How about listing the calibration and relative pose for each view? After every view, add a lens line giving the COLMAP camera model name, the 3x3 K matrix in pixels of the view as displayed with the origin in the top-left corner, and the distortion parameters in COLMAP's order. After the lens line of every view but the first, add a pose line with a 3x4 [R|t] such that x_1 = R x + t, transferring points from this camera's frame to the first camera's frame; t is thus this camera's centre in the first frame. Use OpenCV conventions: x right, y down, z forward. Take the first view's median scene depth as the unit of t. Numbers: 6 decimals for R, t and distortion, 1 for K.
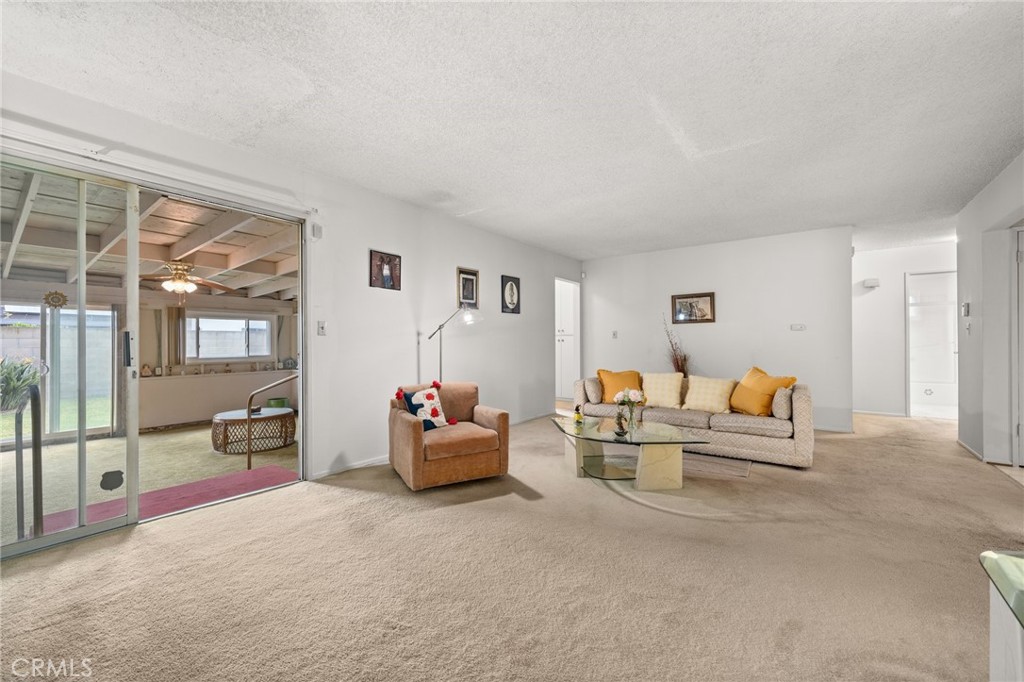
lens RADIAL K [[412.7, 0, 509.9], [0, 412.7, 341.3], [0, 0, 1]] dist [-0.001345, -0.000126]
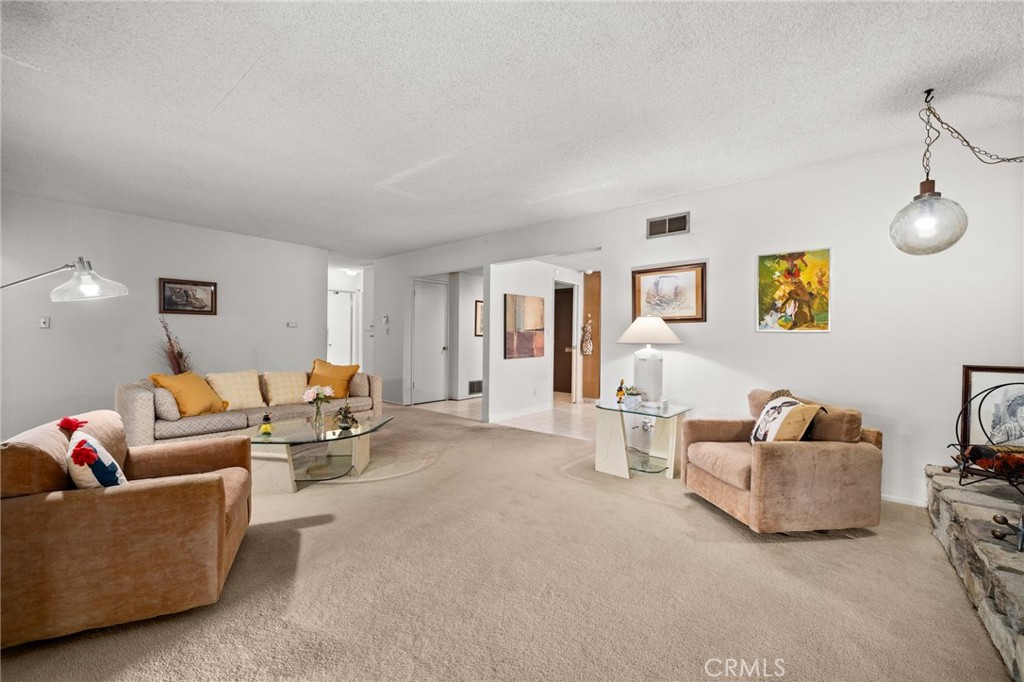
lens RADIAL K [[412.7, 0, 509.9], [0, 412.7, 341.3], [0, 0, 1]] dist [-0.001345, -0.000126]
pose [[0.038715, -0.001977, 0.999248, -0.791215], [-0.014067, 0.999898, 0.002523, 0.002081], [-0.999151, -0.014155, 0.038683, 0.598783]]
